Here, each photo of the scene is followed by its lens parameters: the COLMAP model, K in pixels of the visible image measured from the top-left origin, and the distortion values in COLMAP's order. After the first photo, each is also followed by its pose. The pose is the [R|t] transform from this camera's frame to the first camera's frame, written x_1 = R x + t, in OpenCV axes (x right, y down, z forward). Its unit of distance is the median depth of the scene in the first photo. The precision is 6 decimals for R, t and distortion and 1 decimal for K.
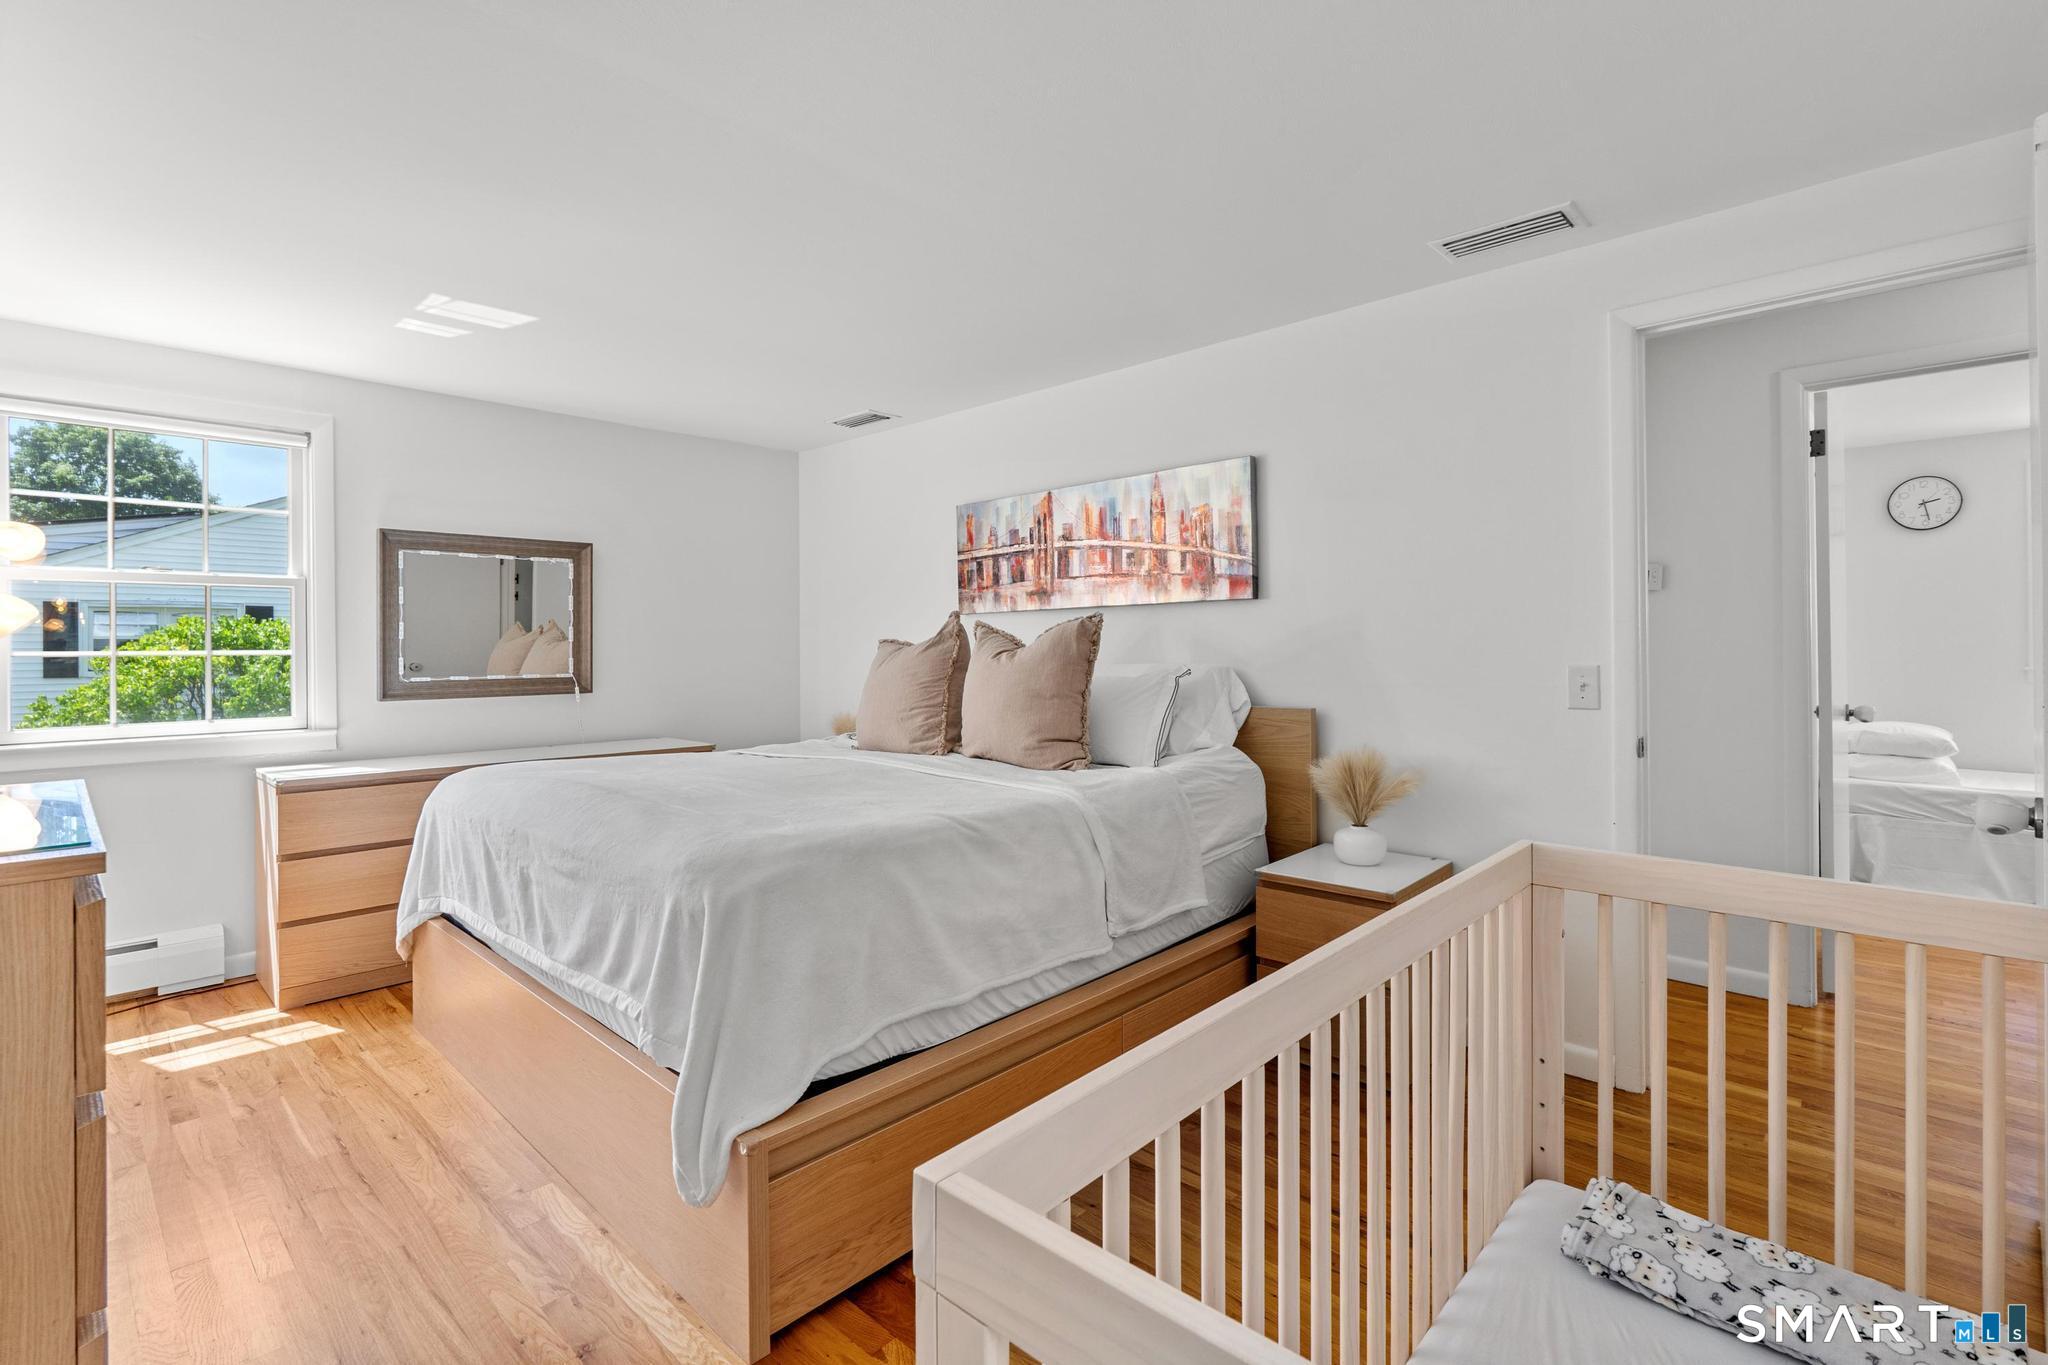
lens RADIAL K [[919.0, 0, 1018.9], [0, 919.0, 666.5], [0, 0, 1]] dist [-0.010471, 0.003655]
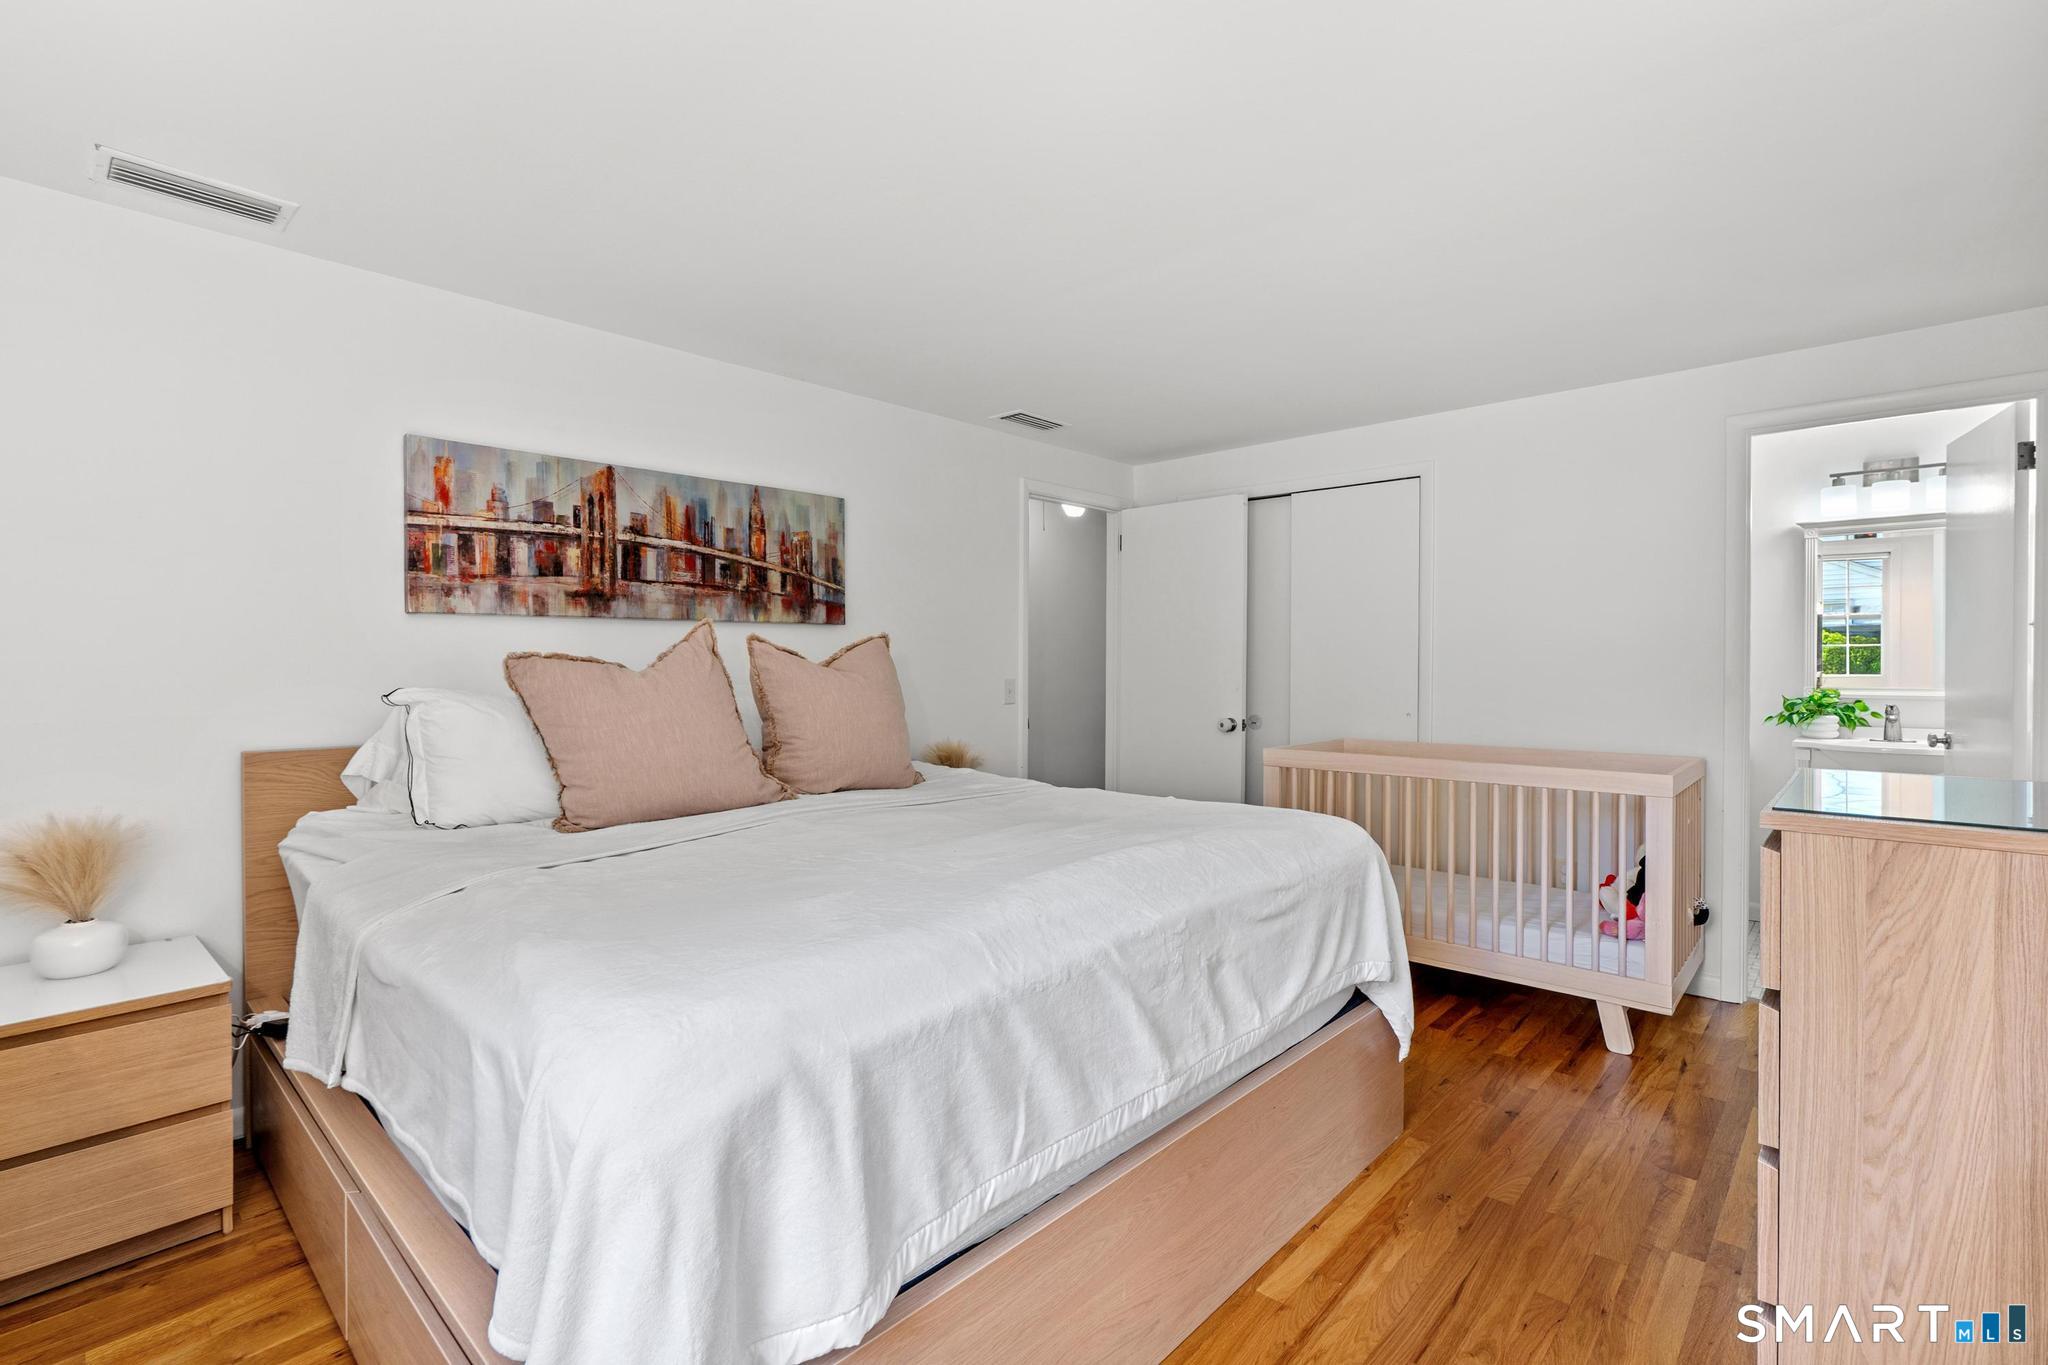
lens RADIAL K [[919.0, 0, 1021.3], [0, 919.0, 673.7], [0, 0, 1]] dist [-0.010471, 0.003655]
pose [[0.000450, -0.008831, 0.999961, -0.771839], [0.017613, 0.999806, 0.008821, -0.016884], [-0.999845, 0.017609, 0.000605, 0.684128]]
